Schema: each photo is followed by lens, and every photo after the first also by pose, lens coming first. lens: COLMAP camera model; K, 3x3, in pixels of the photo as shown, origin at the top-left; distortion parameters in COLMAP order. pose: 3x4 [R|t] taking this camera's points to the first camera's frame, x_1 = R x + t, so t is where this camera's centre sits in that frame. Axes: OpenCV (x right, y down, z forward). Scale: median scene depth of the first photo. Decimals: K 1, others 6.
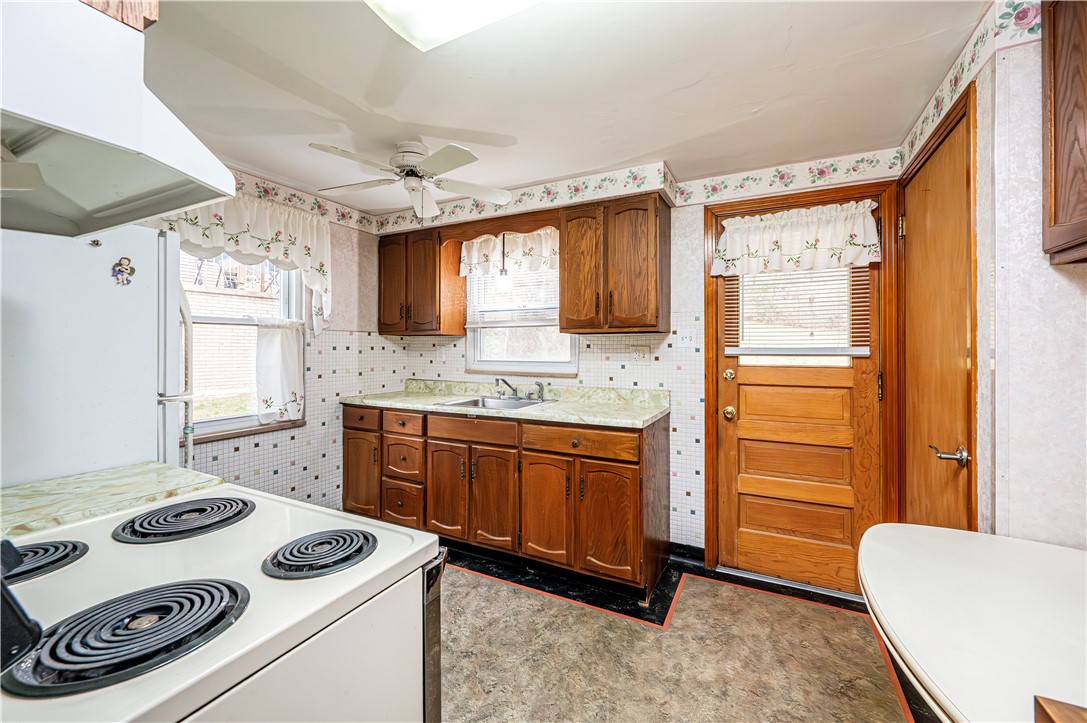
lens RADIAL K [[432.7, 0, 543.2], [0, 432.7, 347.2], [0, 0, 1]] dist [-0.000253, -0.000187]
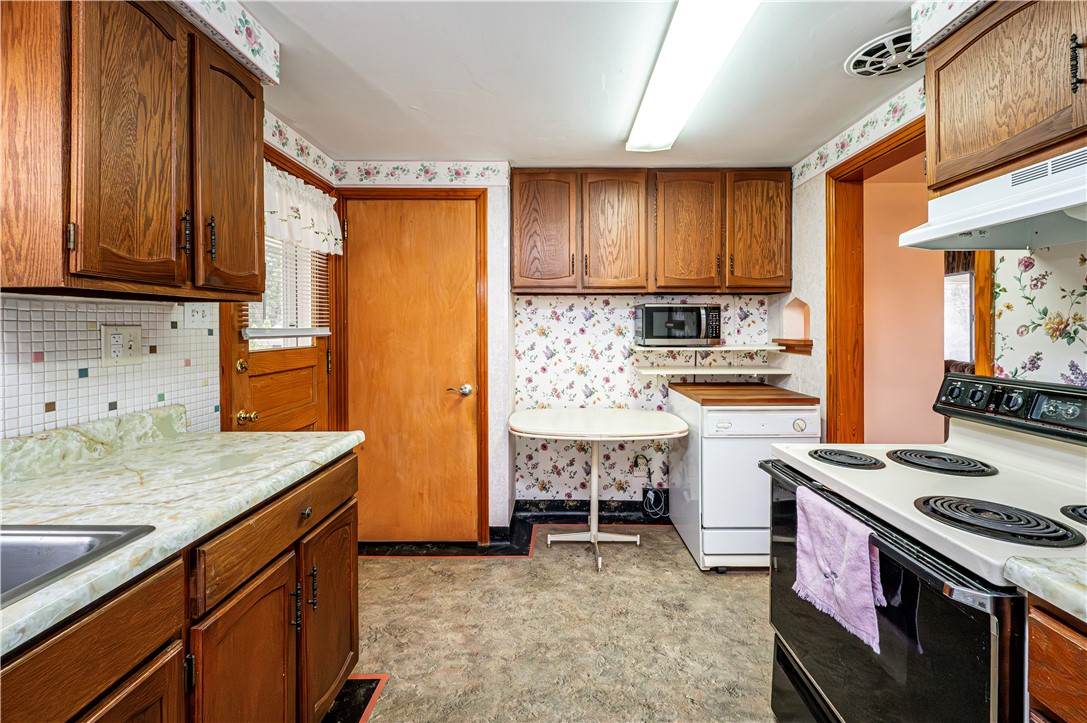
lens RADIAL K [[432.7, 0, 564.7], [0, 432.7, 328.6], [0, 0, 1]] dist [-0.000253, -0.000187]
pose [[-0.454102, -0.002540, 0.890946, -0.425769], [-0.001253, 0.999997, 0.002212, -0.001185], [-0.890949, -0.000112, -0.454104, 0.772905]]
